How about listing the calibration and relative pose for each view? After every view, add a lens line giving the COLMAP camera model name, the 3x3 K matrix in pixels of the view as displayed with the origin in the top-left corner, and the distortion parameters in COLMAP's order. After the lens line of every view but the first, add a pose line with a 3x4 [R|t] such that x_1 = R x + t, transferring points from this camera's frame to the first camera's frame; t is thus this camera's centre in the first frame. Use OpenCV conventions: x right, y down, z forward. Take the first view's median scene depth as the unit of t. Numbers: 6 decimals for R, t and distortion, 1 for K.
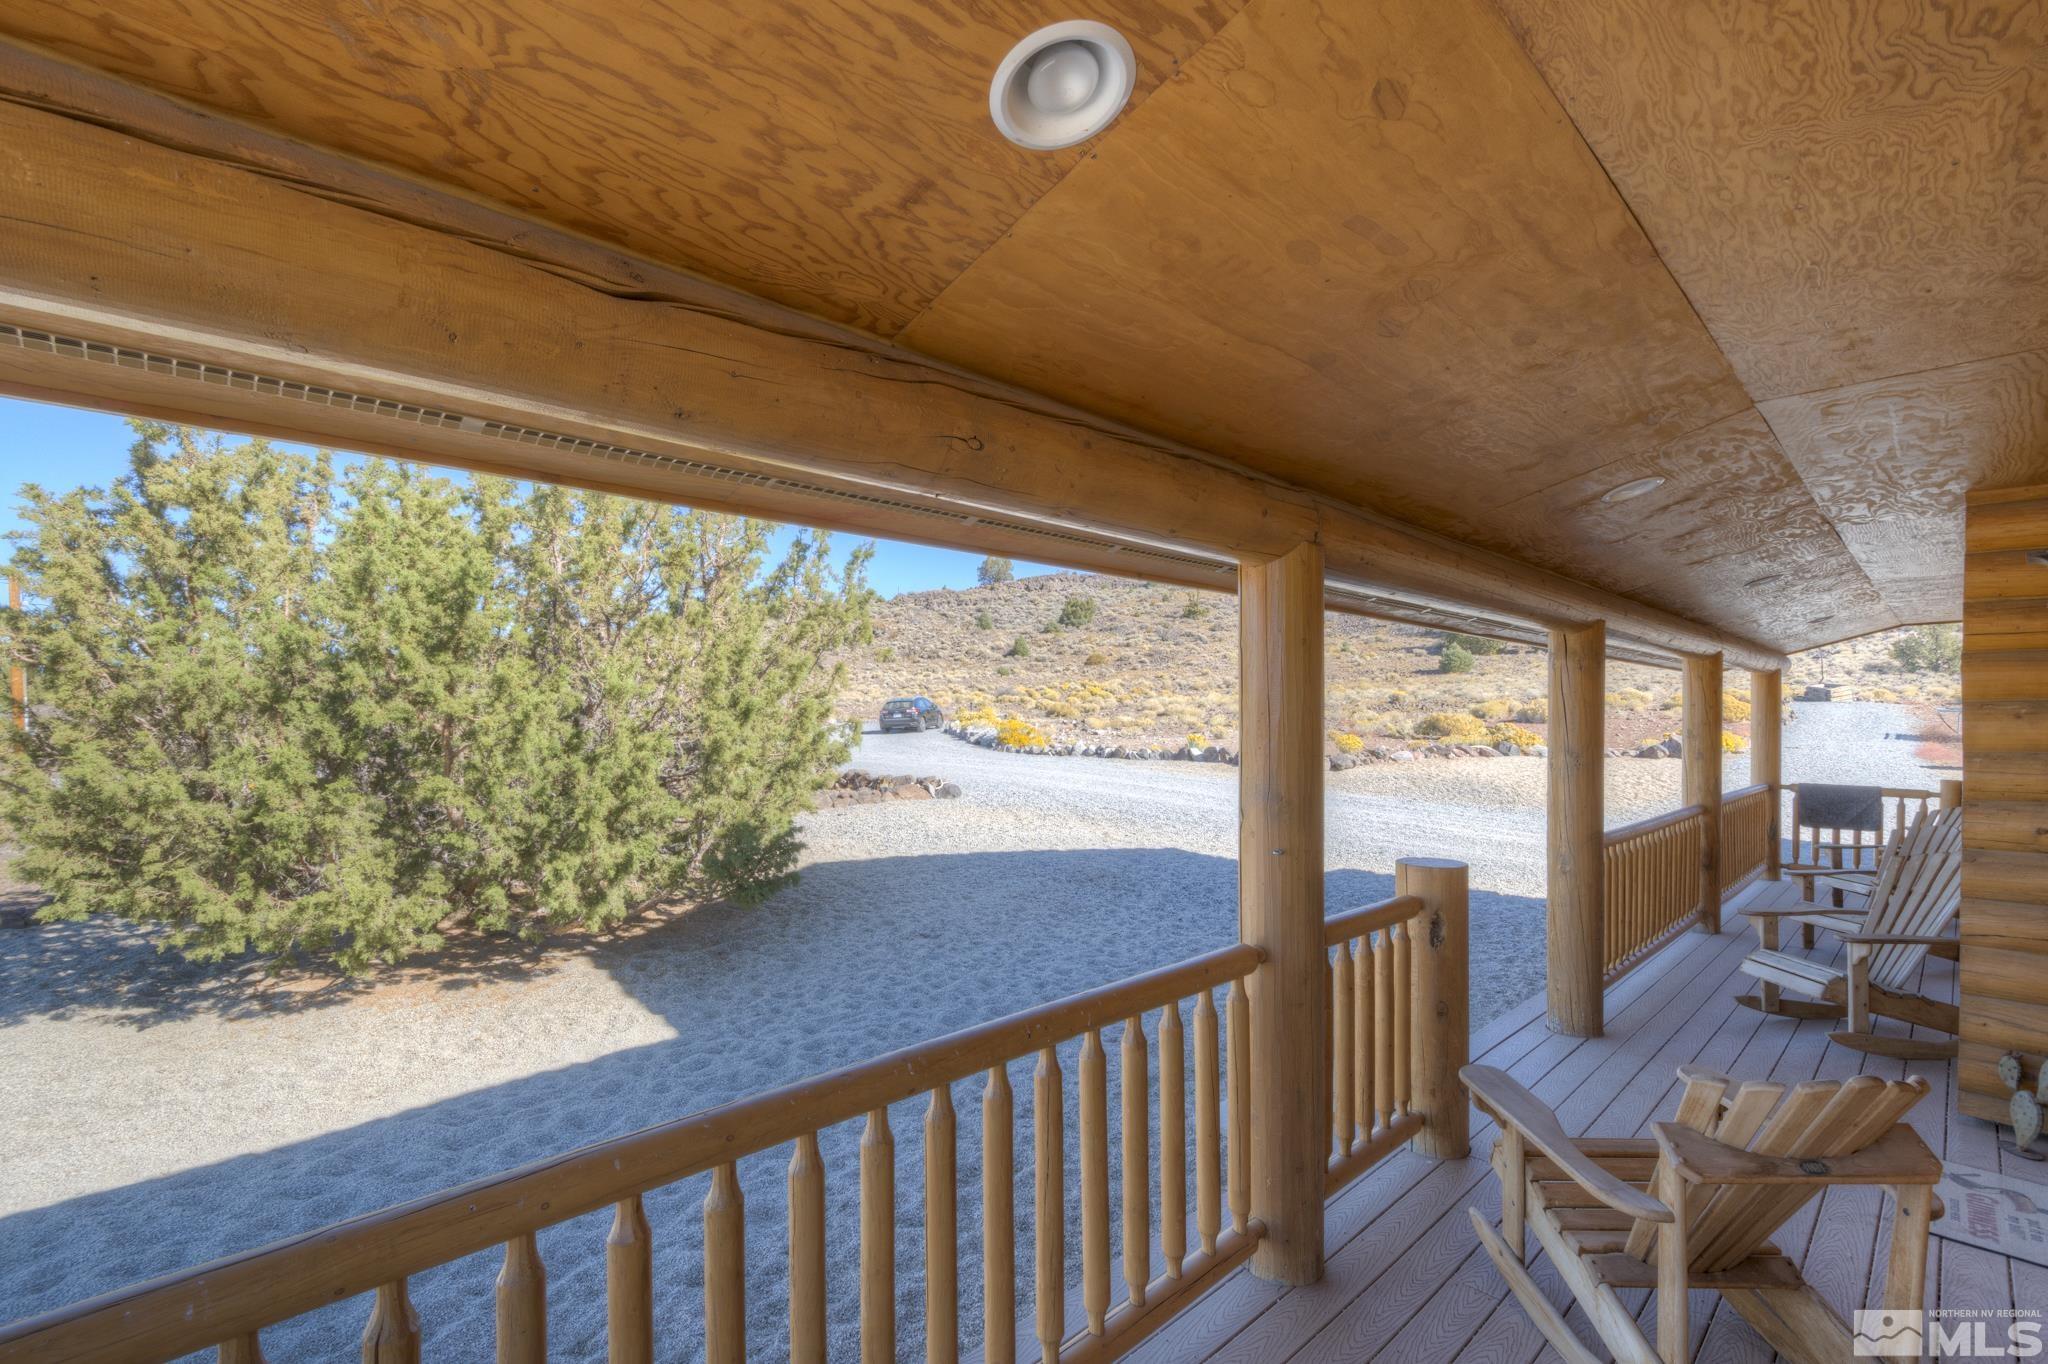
lens RADIAL K [[909.3, 0, 1011.5], [0, 909.3, 695.1], [0, 0, 1]] dist [-0.013160, -0.000361]
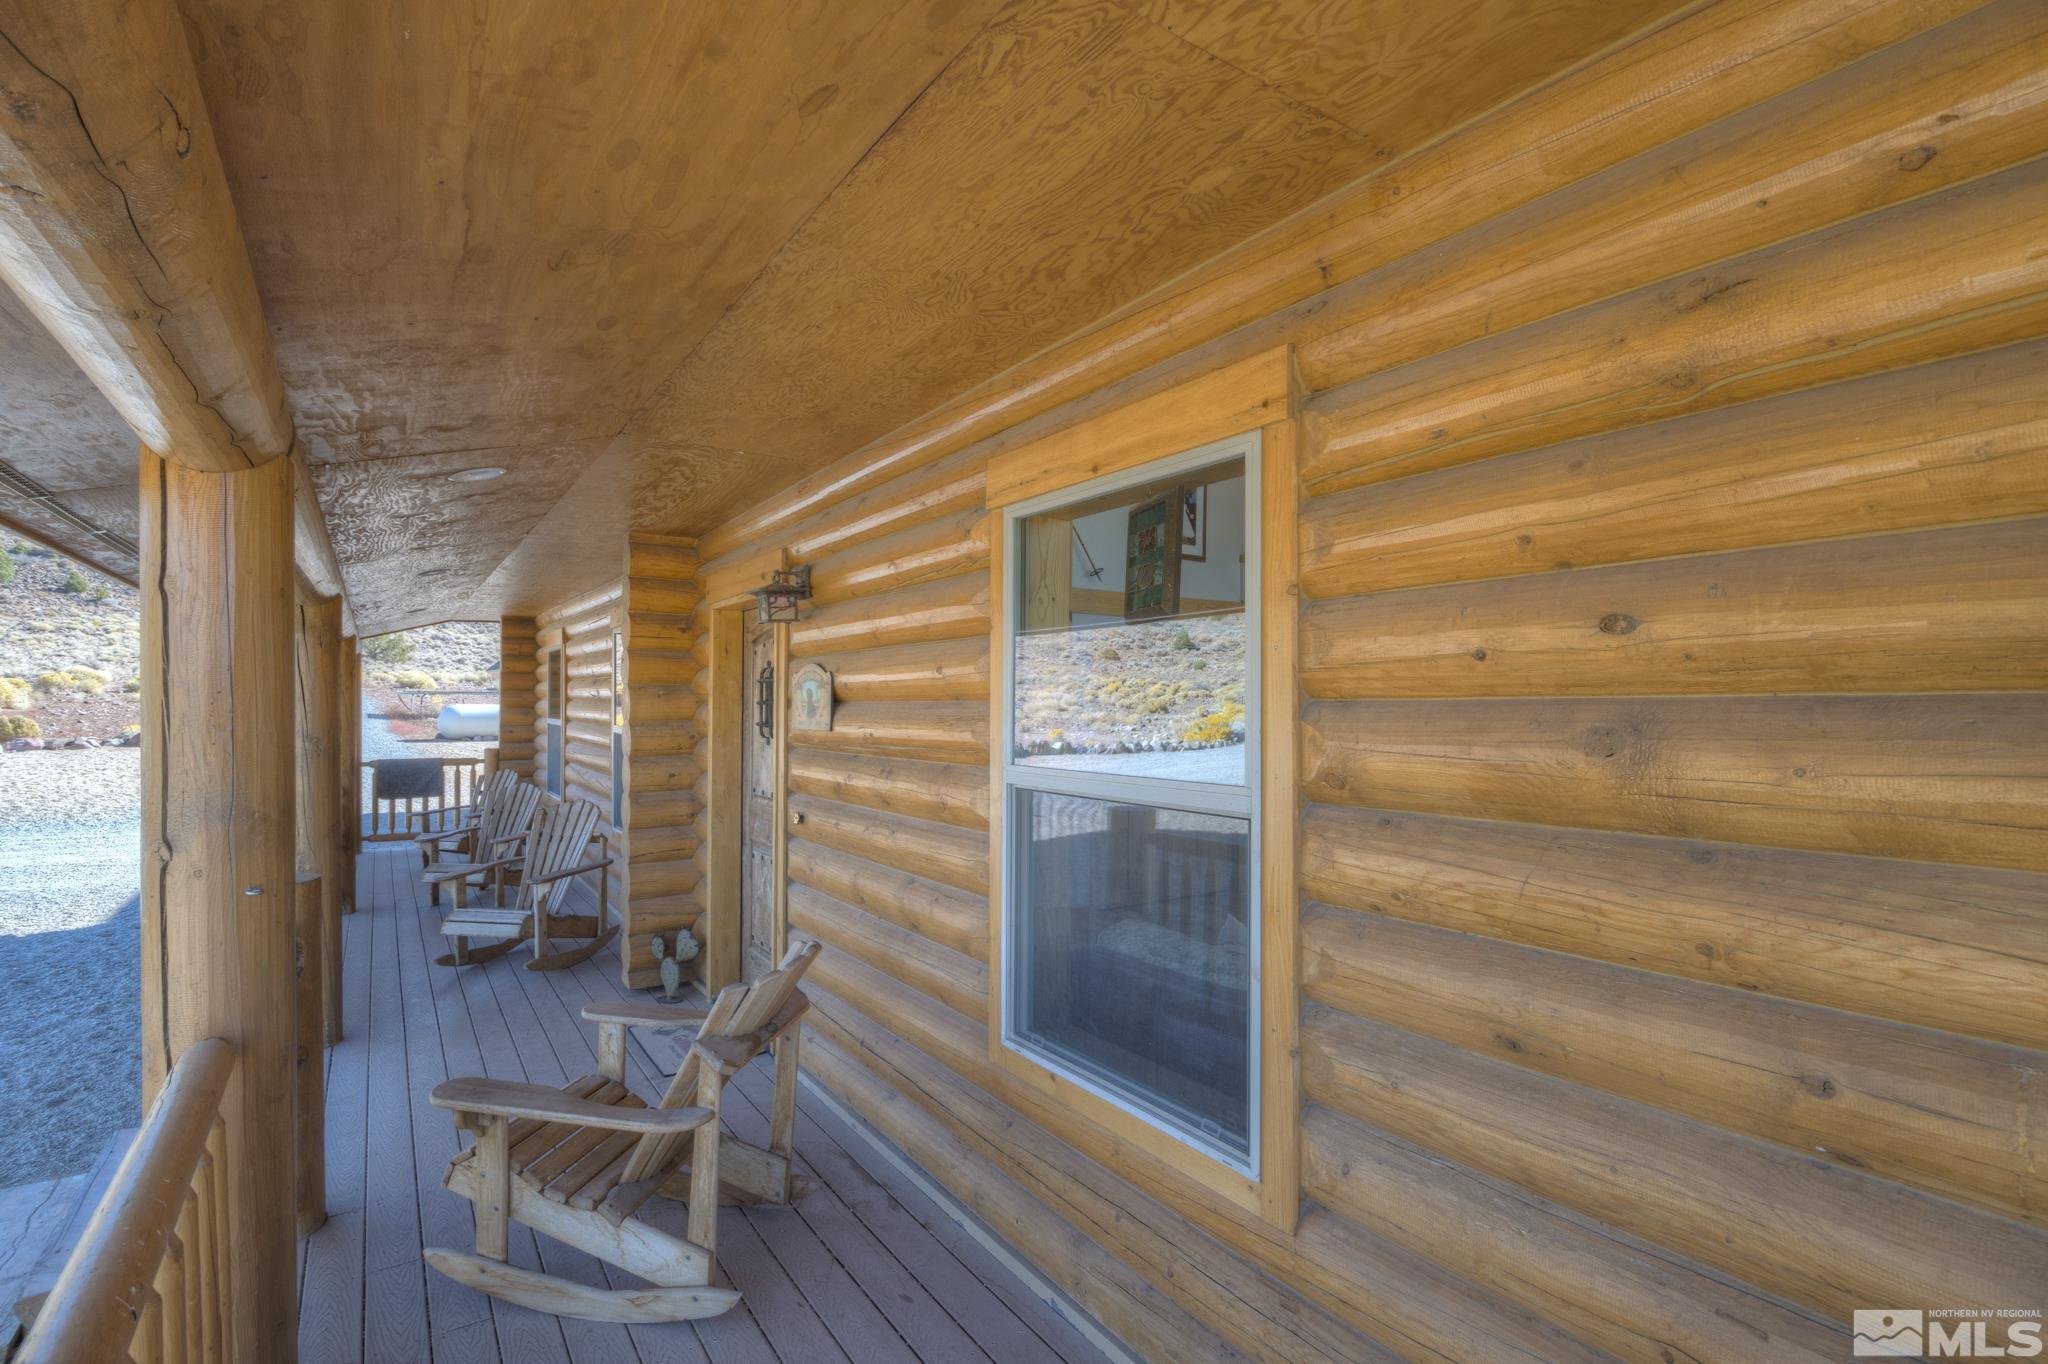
lens RADIAL K [[909.3, 0, 1014.7], [0, 909.3, 687.7], [0, 0, 1]] dist [-0.013160, -0.000361]
pose [[0.140563, 0.006942, 0.990047, -0.102751], [-0.018194, 0.999825, -0.004428, 0.002763], [-0.989905, -0.017390, 0.140664, 0.110766]]
